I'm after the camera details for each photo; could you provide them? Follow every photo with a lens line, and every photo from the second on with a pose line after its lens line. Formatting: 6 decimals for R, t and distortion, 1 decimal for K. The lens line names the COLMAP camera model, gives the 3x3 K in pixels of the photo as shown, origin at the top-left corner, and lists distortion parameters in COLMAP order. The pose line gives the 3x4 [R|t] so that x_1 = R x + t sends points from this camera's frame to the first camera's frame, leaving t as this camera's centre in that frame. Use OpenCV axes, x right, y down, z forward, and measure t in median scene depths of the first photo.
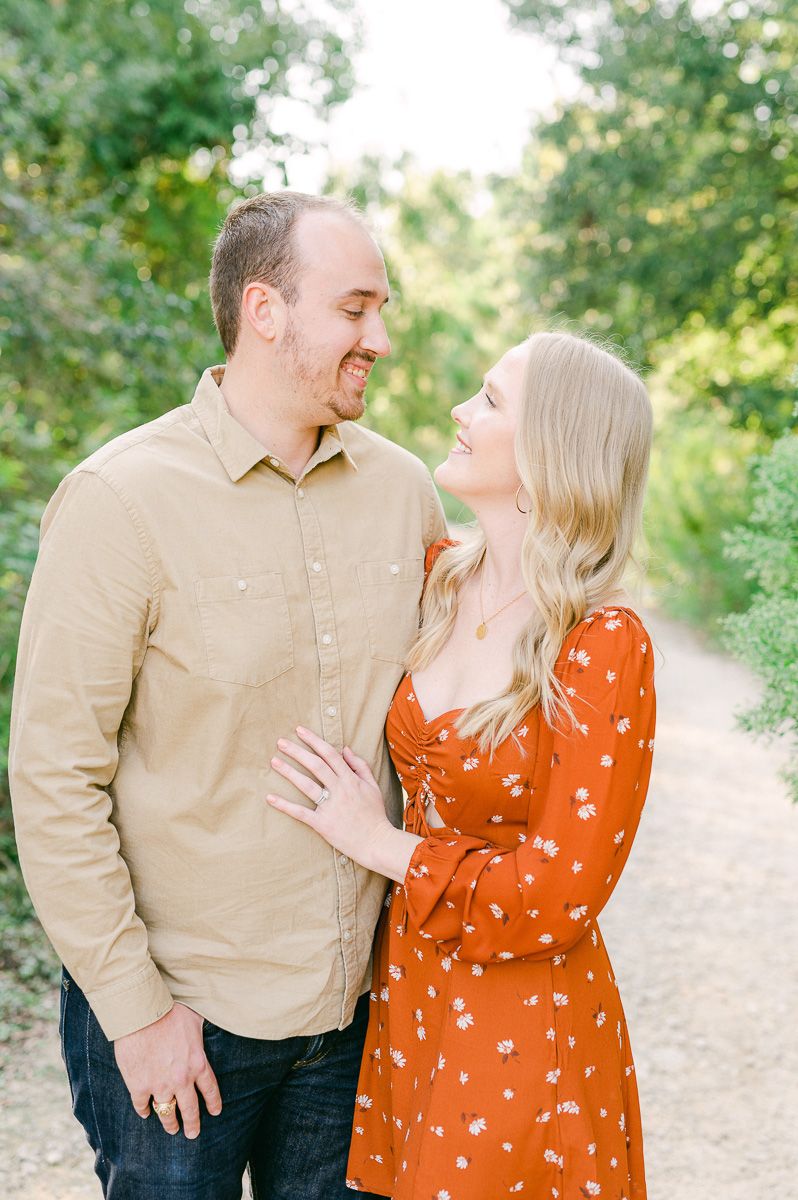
lens RADIAL K [[1634.4, 0, 399.0], [0, 1634.4, 600.0], [0, 0, 1]] dist [0.014480, -0.080011]
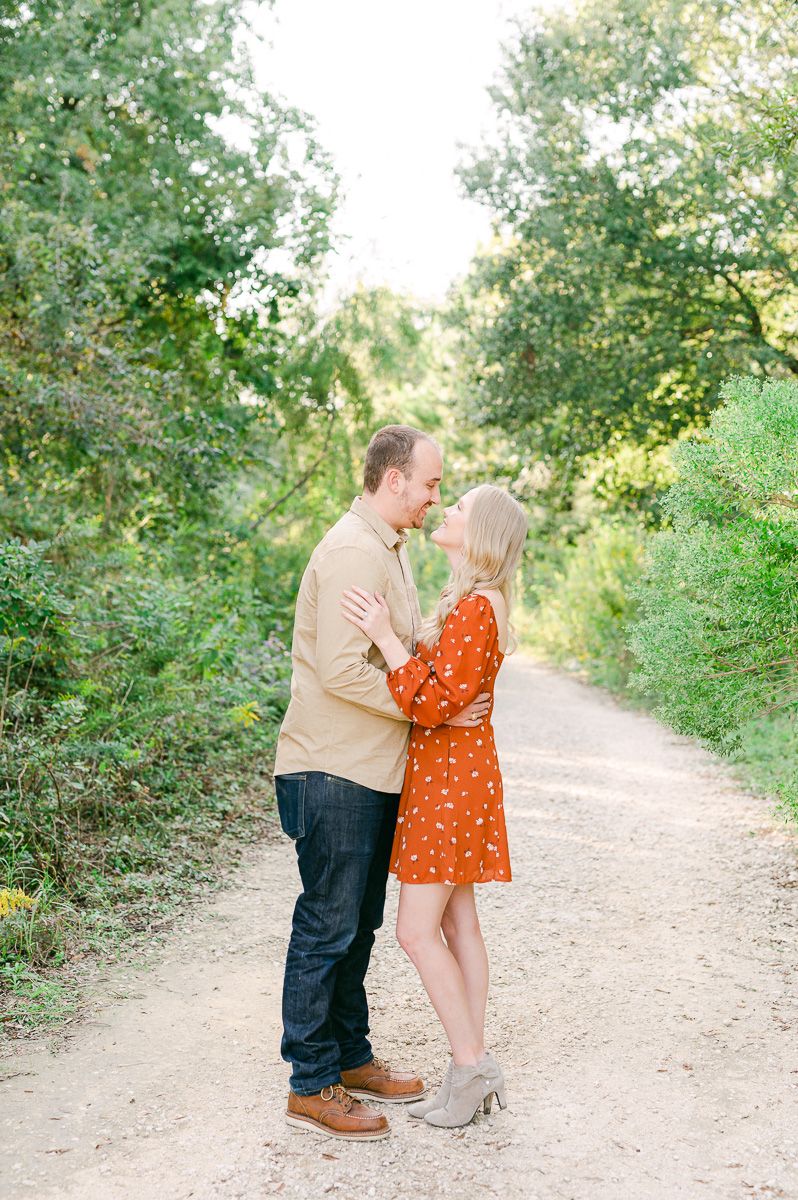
lens RADIAL K [[1613.6, 0, 399.0], [0, 1613.6, 600.0], [0, 0, 1]] dist [-0.006809, -0.006793]
pose [[0.999103, 0.009896, 0.041172, -0.036161], [-0.007503, 0.998295, -0.057884, 0.024656], [-0.041675, 0.057523, 0.997474, -0.231353]]
